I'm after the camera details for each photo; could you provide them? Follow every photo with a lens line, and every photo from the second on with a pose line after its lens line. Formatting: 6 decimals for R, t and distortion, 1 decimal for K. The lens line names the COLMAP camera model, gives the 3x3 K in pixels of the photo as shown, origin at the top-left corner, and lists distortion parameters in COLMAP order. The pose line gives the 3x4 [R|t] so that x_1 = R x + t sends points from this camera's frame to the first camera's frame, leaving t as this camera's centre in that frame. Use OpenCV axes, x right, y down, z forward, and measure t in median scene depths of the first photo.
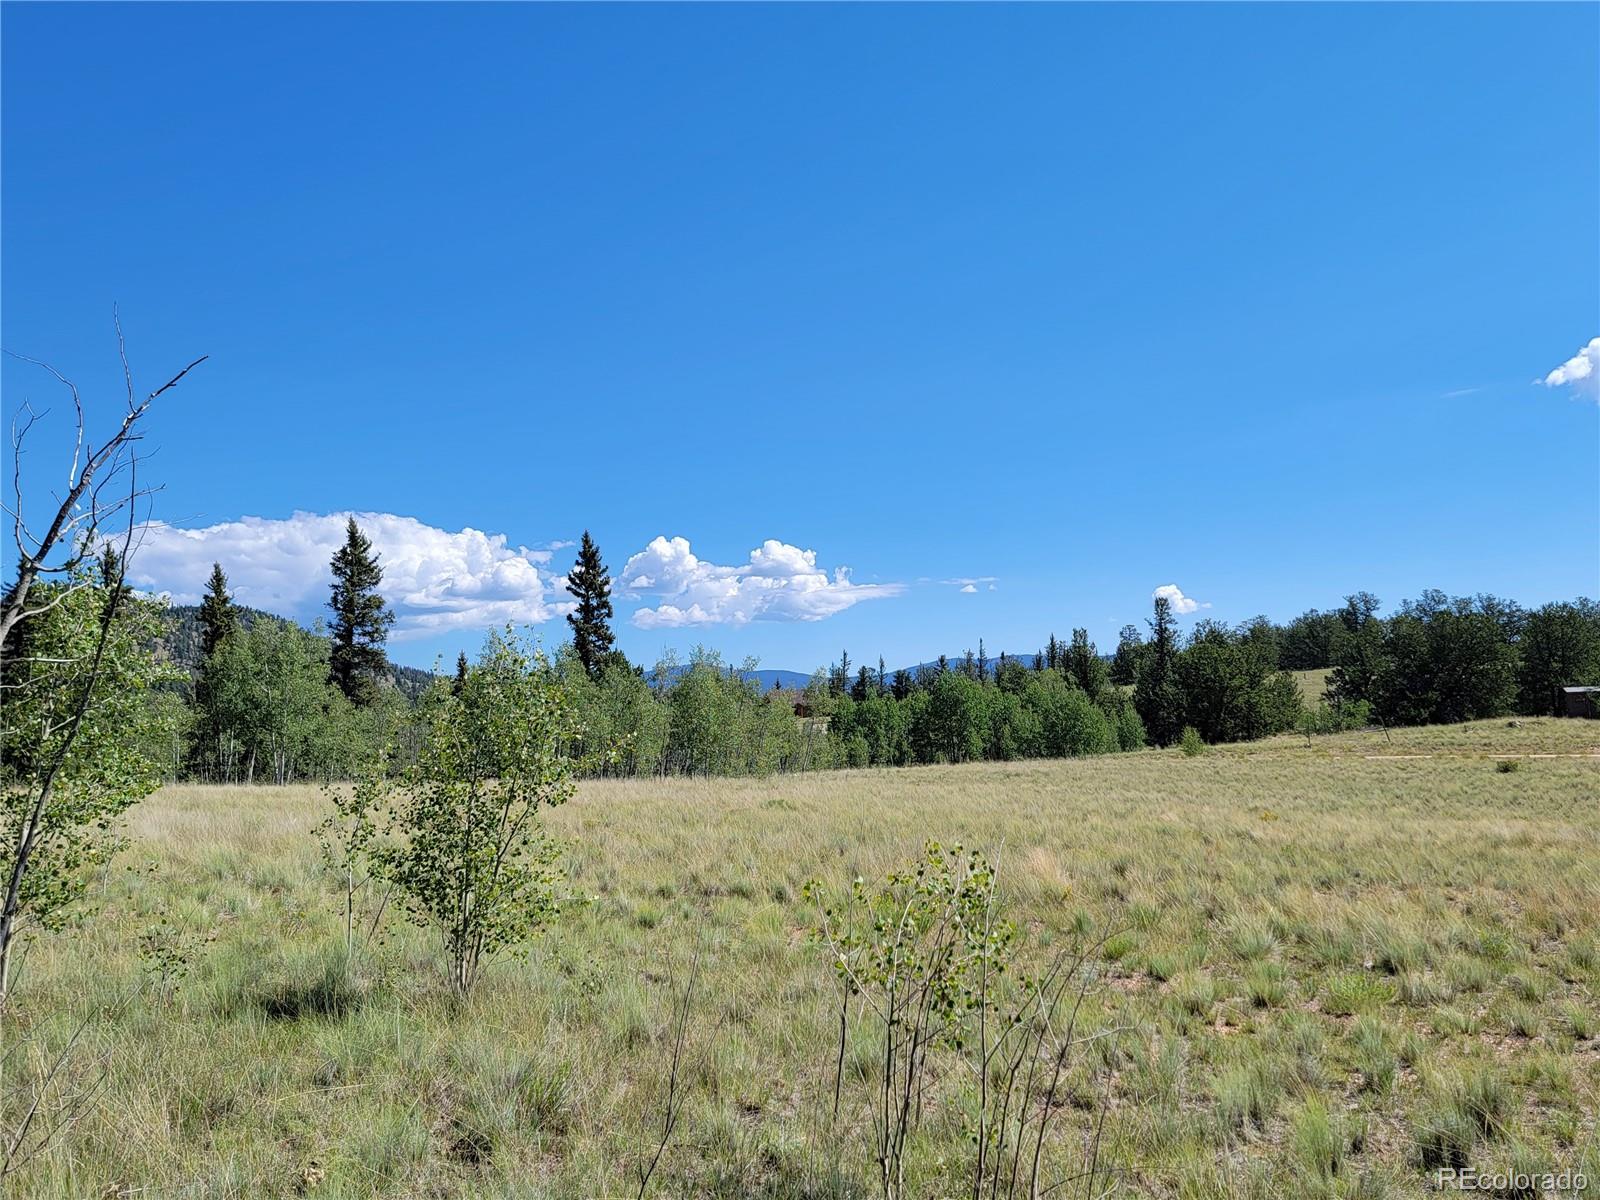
lens RADIAL K [[1314.4, 0, 833.4], [0, 1314.4, 606.0], [0, 0, 1]] dist [0.089901, -0.038933]
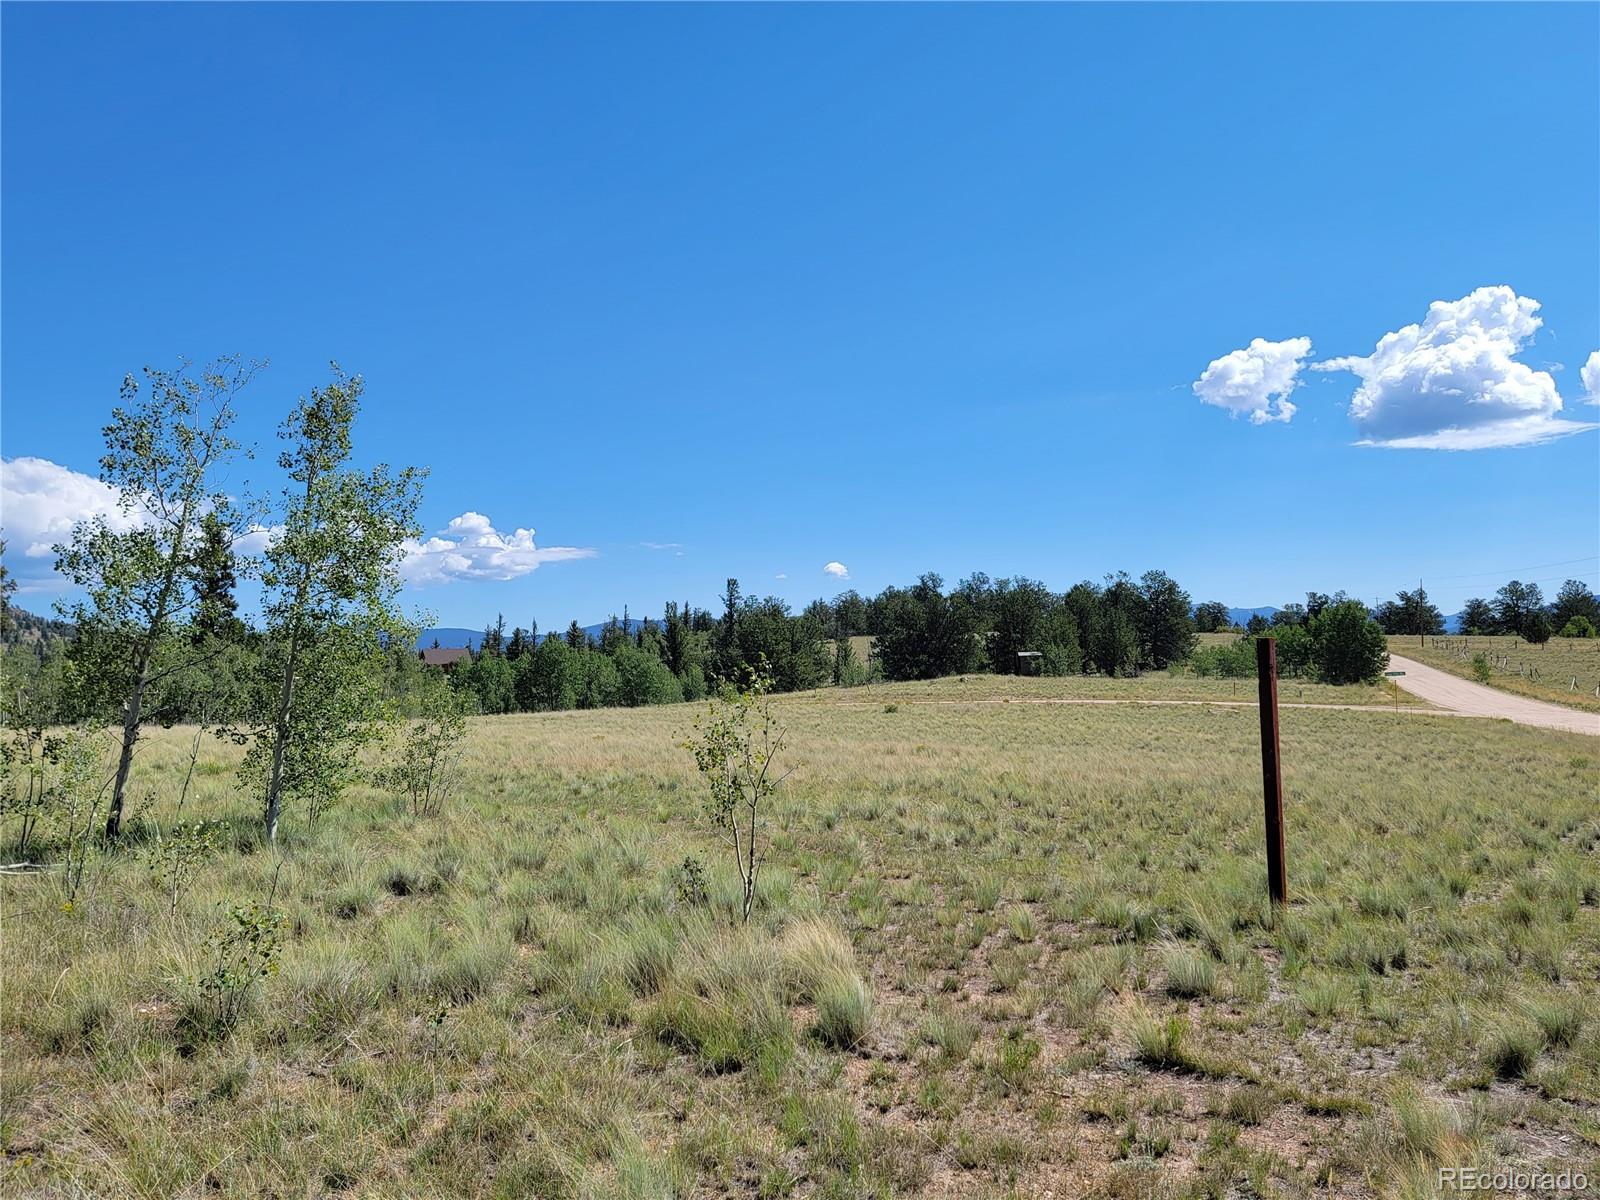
lens RADIAL K [[1256.4, 0, 815.4], [0, 1256.4, 608.5], [0, 0, 1]] dist [0.099370, 0.003329]
pose [[0.977196, 0.015379, 0.211782, 0.081634], [-0.022396, 0.999275, 0.030774, -0.017236], [-0.211156, -0.034815, 0.976832, -0.182754]]
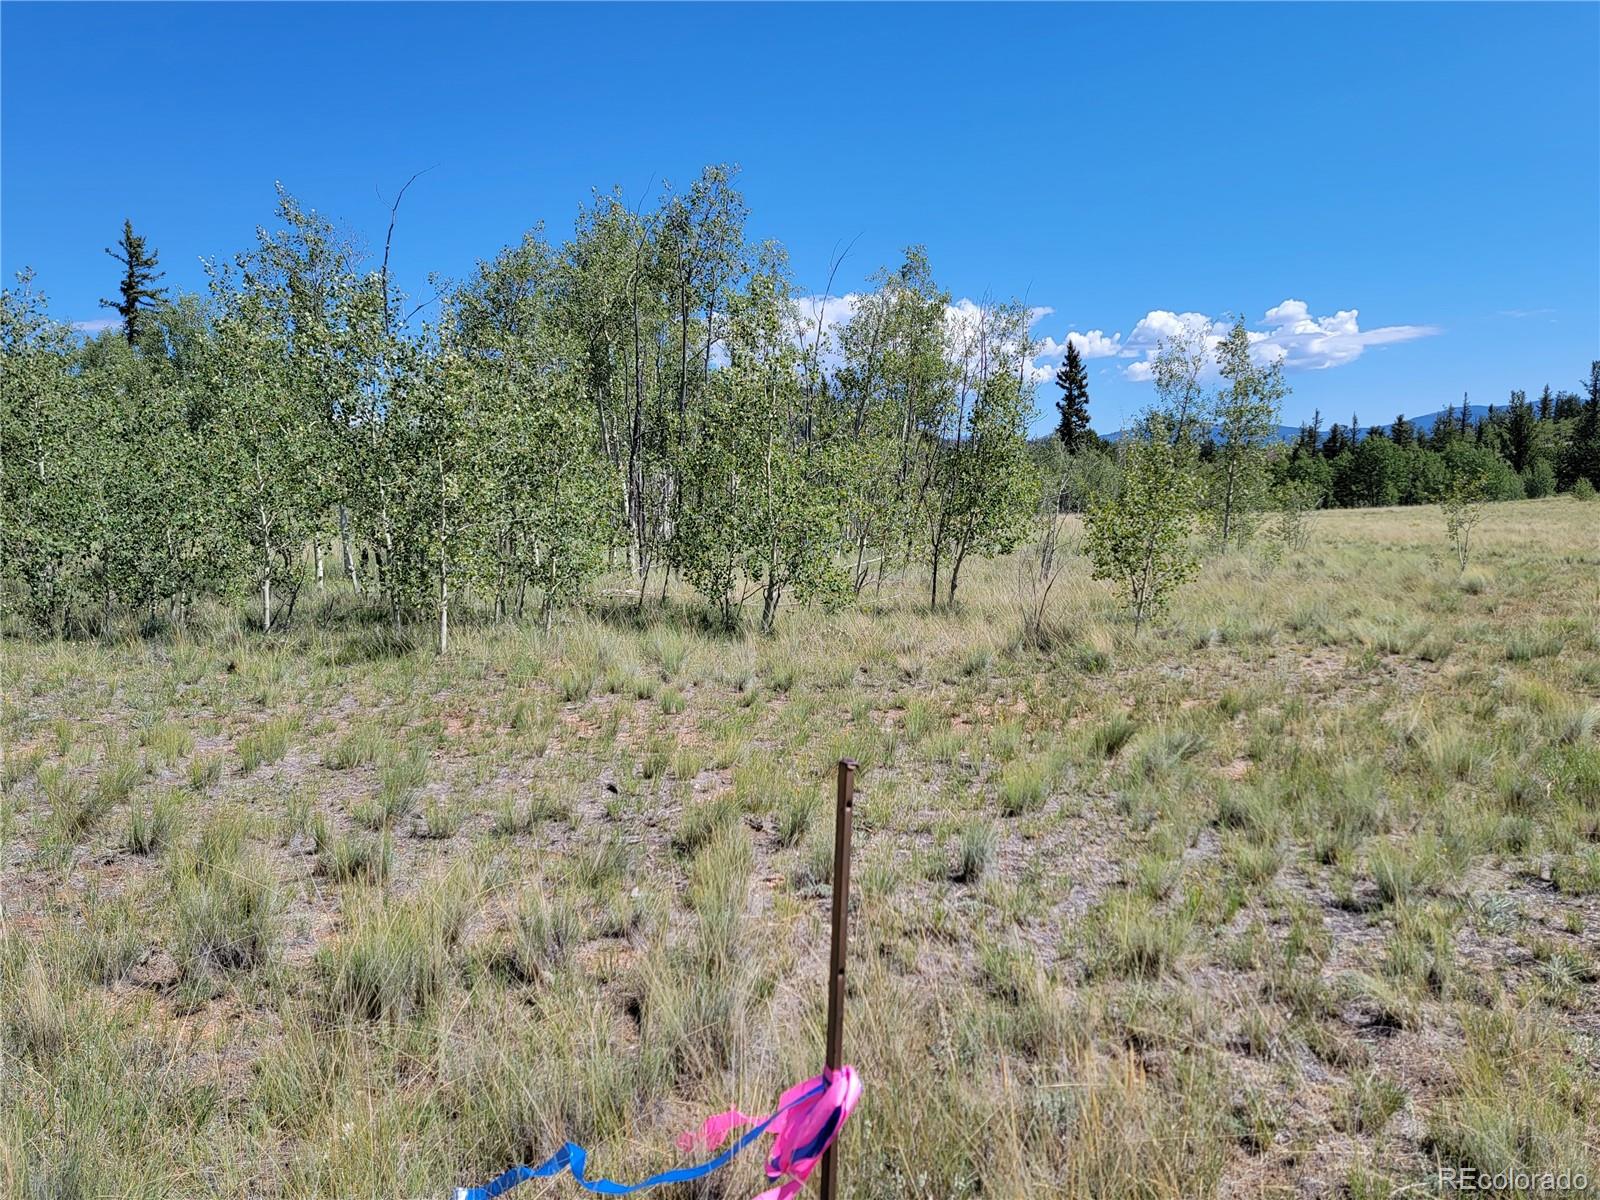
lens RADIAL K [[1314.4, 0, 747.8], [0, 1314.4, 635.5], [0, 0, 1]] dist [0.089901, -0.038933]
pose [[0.910800, 0.043505, -0.410549, 0.079535], [0.041691, 0.979657, 0.196303, -0.036773], [0.410737, -0.195909, 0.890458, -0.392703]]
